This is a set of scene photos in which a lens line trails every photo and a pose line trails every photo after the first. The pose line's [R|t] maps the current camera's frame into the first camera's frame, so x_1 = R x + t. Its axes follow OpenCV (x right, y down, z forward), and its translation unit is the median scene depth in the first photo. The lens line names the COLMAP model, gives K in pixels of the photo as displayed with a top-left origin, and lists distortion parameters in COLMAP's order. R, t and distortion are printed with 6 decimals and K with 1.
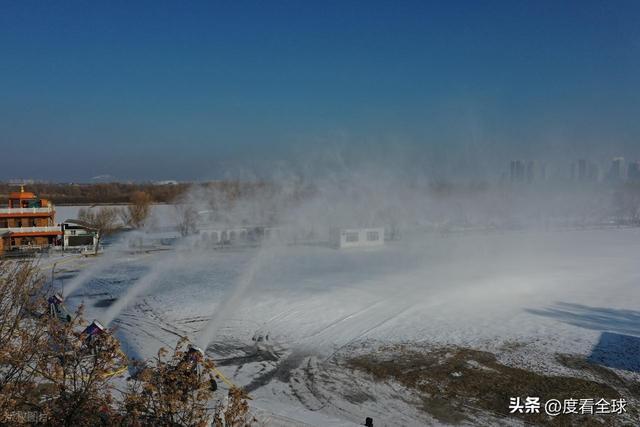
lens RADIAL K [[509.8, 0, 320.3], [0, 509.8, 210.2], [0, 0, 1]] dist [0.009542, 0.012503]
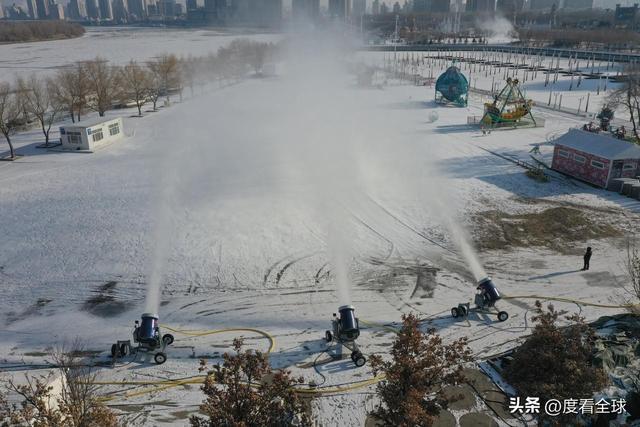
lens RADIAL K [[509.8, 0, 320.1], [0, 509.8, 216.0], [0, 0, 1]] dist [0.009542, 0.012503]
pose [[0.578980, -0.299034, 0.758525, -1.070195], [0.049672, 0.941524, 0.333264, -0.220946], [-0.813827, -0.155276, 0.559978, 0.566436]]
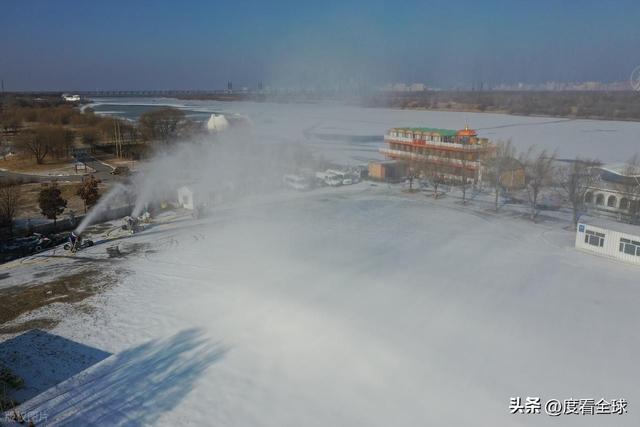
lens RADIAL K [[509.6, 0, 320.0], [0, 509.6, 213.5], [0, 0, 1]] dist [0.012983, 0.003517]
pose [[0.154322, 0.232421, -0.960295, 1.730126], [-0.044446, 0.972587, 0.228253, -0.313216], [0.987020, 0.007457, 0.160421, 1.416931]]
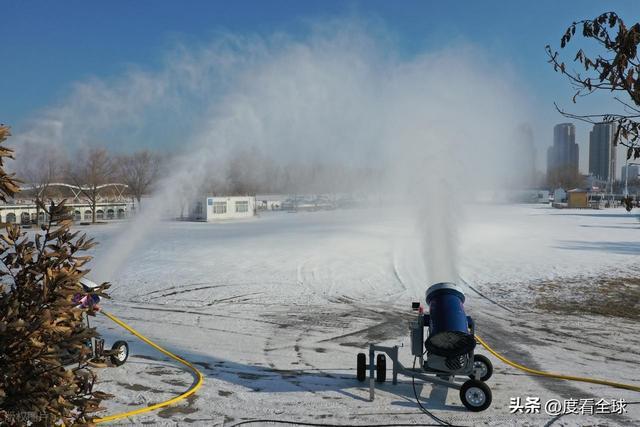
lens RADIAL K [[509.8, 0, 319.6], [0, 509.8, 200.9], [0, 0, 1]] dist [0.009542, 0.012503]
pose [[0.888621, -0.010675, 0.458519, -0.450675], [0.022259, 0.999555, -0.019867, 0.165184], [-0.458103, 0.027860, 0.888463, 0.542693]]
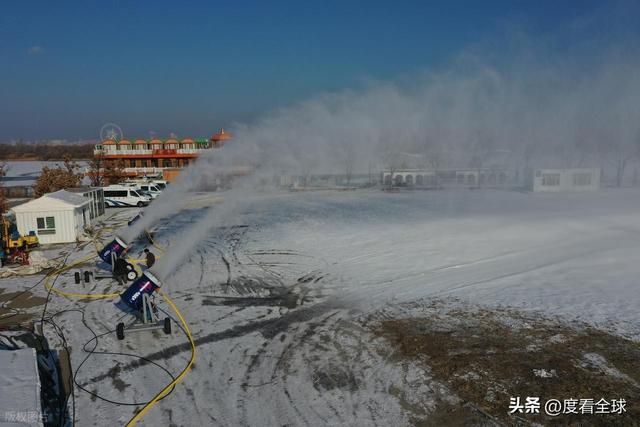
lens RADIAL K [[509.8, 0, 319.1], [0, 509.8, 210.1], [0, 0, 1]] dist [0.009542, 0.012503]
pose [[0.894470, 0.044264, -0.444931, 0.253798], [-0.006412, 0.996255, 0.086222, 0.091600], [0.447082, -0.074270, 0.891404, 0.373399]]
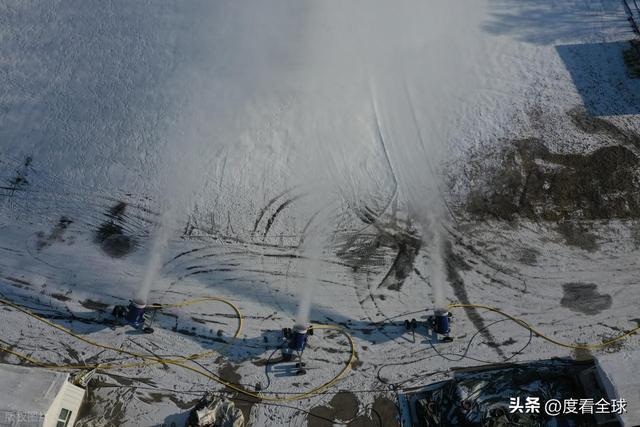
lens RADIAL K [[509.8, 0, 321.6], [0, 509.8, 209.8], [0, 0, 1]] dist [0.009542, 0.012503]
pose [[0.747935, -0.584182, 0.315159, -0.575173], [0.052294, 0.525183, 0.849381, -0.740590], [-0.661709, -0.618801, 0.423352, 0.686825]]
